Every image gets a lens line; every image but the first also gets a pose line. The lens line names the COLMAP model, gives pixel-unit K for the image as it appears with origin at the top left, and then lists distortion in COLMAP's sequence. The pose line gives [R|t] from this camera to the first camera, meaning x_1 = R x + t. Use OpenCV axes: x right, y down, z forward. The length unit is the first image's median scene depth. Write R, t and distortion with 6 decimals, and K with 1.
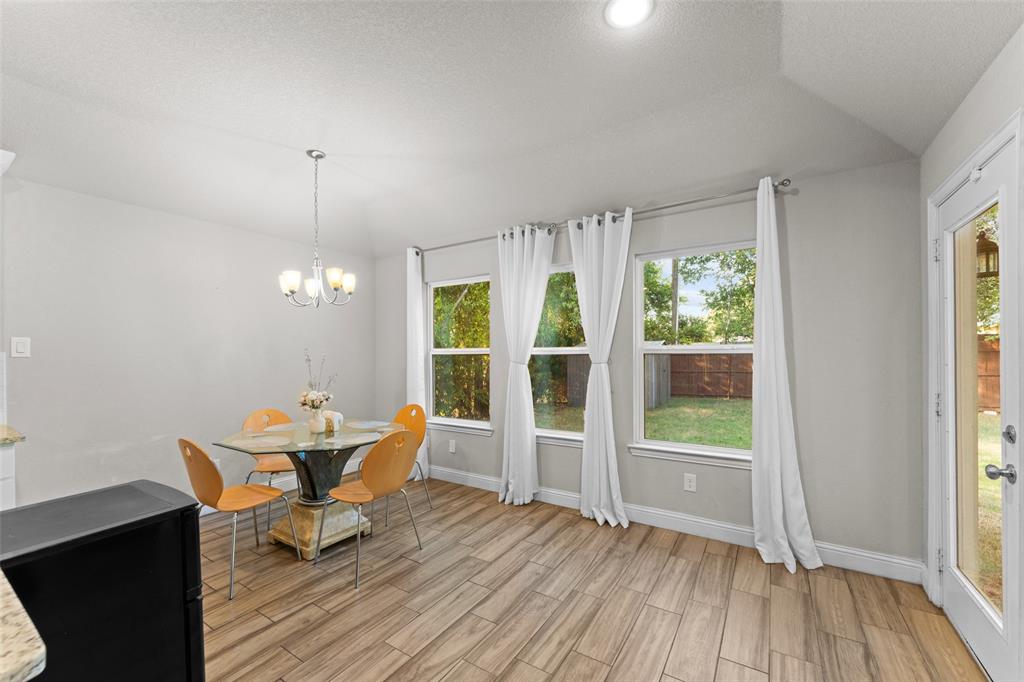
lens RADIAL K [[412.2, 0, 503.3], [0, 412.2, 357.1], [0, 0, 1]] dist [0.000589, 0.001105]
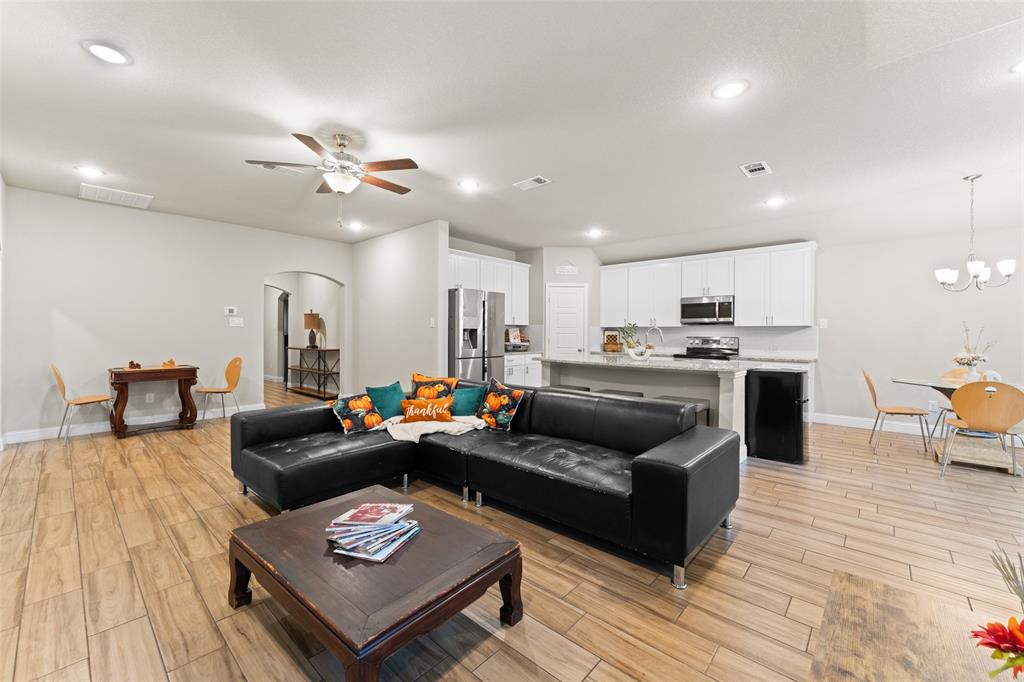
lens RADIAL K [[412.2, 0, 506.6], [0, 412.2, 333.6], [0, 0, 1]] dist [0.000589, 0.001105]
pose [[-0.147724, 0.003848, -0.989021, 1.143016], [-0.015909, 0.999854, 0.006266, 0.036845], [0.988901, 0.016660, -0.147641, -0.308510]]
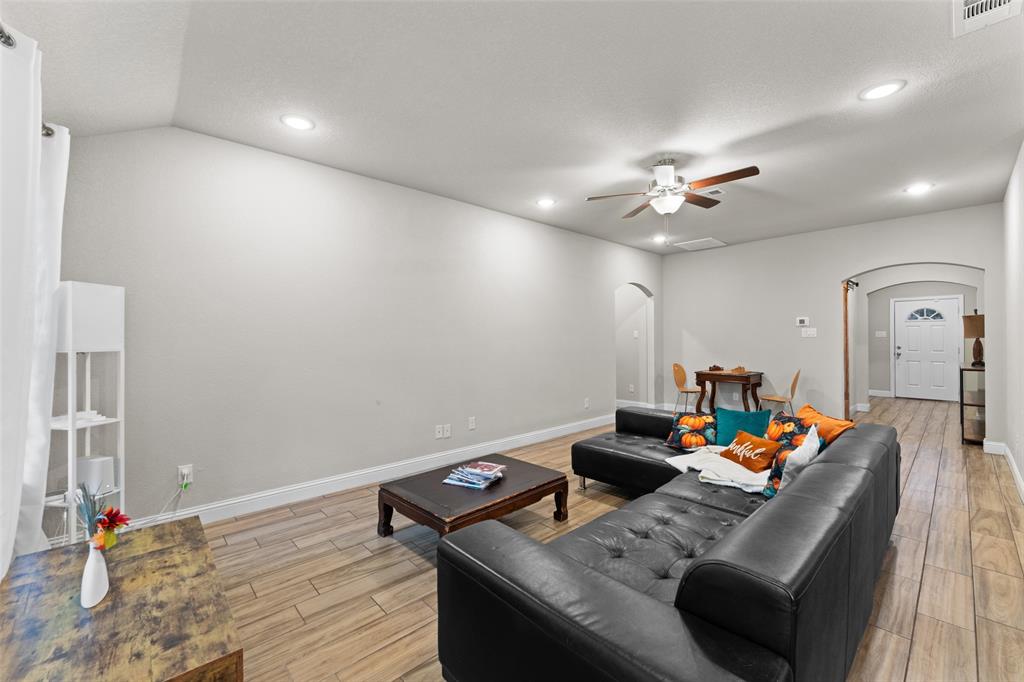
lens RADIAL K [[412.2, 0, 507.6], [0, 412.2, 335.4], [0, 0, 1]] dist [0.000589, 0.001105]
pose [[-0.970922, 0.011637, 0.239112, 0.235571], [0.012293, 0.999924, 0.001253, 0.006545], [-0.239079, 0.004156, -0.970991, 0.349325]]
